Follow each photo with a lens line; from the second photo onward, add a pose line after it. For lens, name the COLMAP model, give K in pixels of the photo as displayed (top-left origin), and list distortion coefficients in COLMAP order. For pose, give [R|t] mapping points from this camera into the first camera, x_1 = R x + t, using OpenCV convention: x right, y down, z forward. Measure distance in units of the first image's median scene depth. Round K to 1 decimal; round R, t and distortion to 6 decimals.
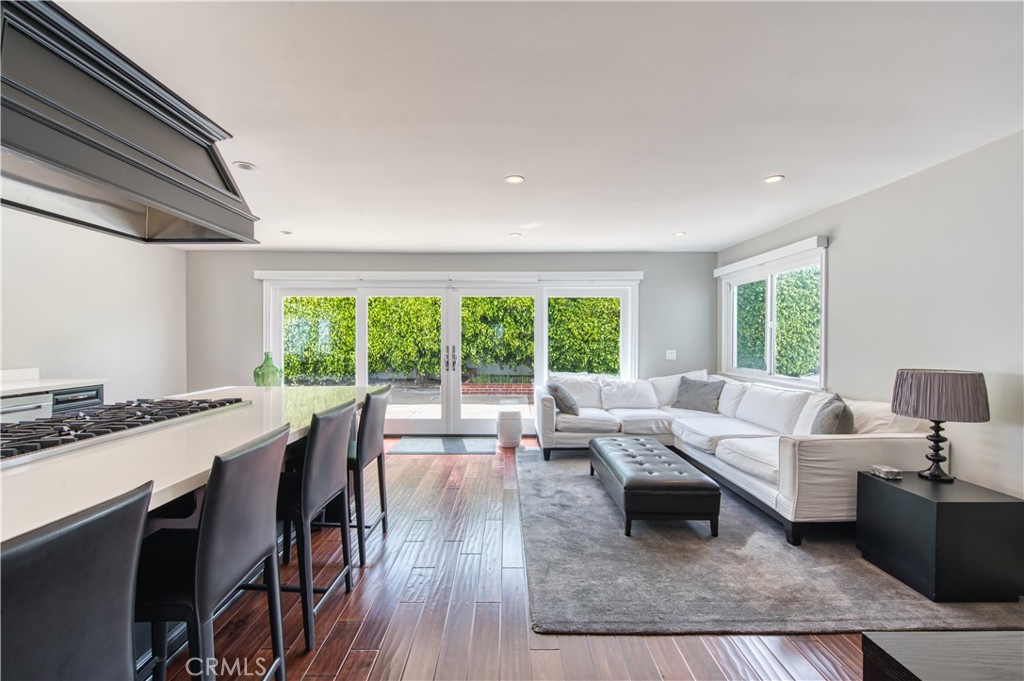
lens RADIAL K [[403.9, 0, 510.1], [0, 403.9, 337.1], [0, 0, 1]] dist [-0.001083, -0.000265]
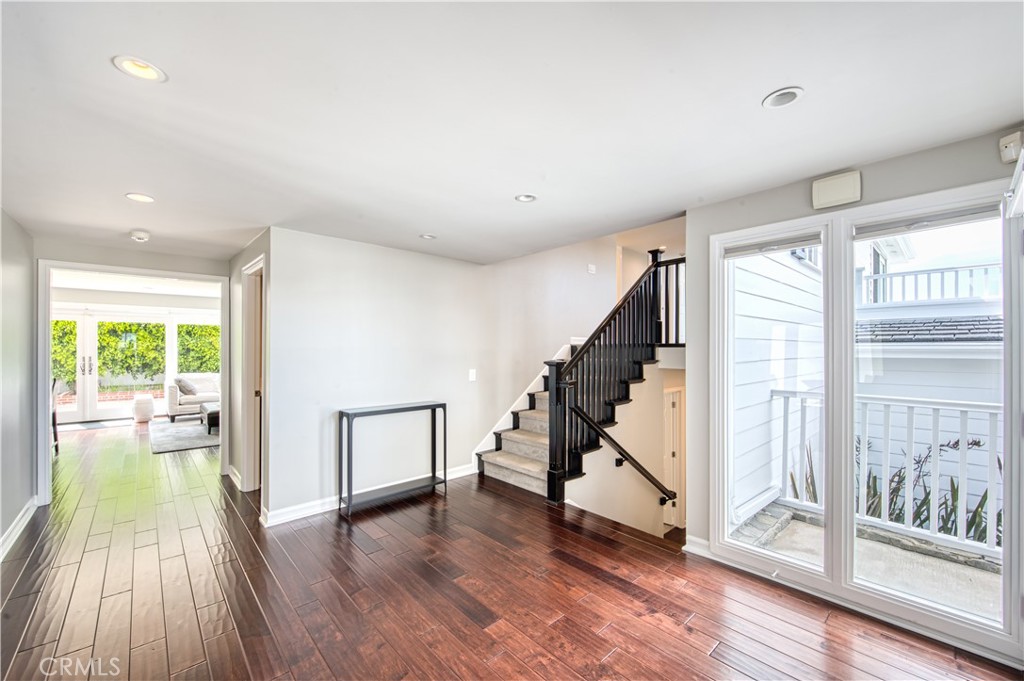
lens RADIAL K [[401.6, 0, 496.1], [0, 401.6, 345.7], [0, 0, 1]] dist [-0.000583, -0.000034]
pose [[0.754707, -0.000281, 0.656062, 0.008124], [0.001727, 0.999997, -0.001558, -0.011379], [-0.656060, 0.002309, 0.754706, -0.920473]]
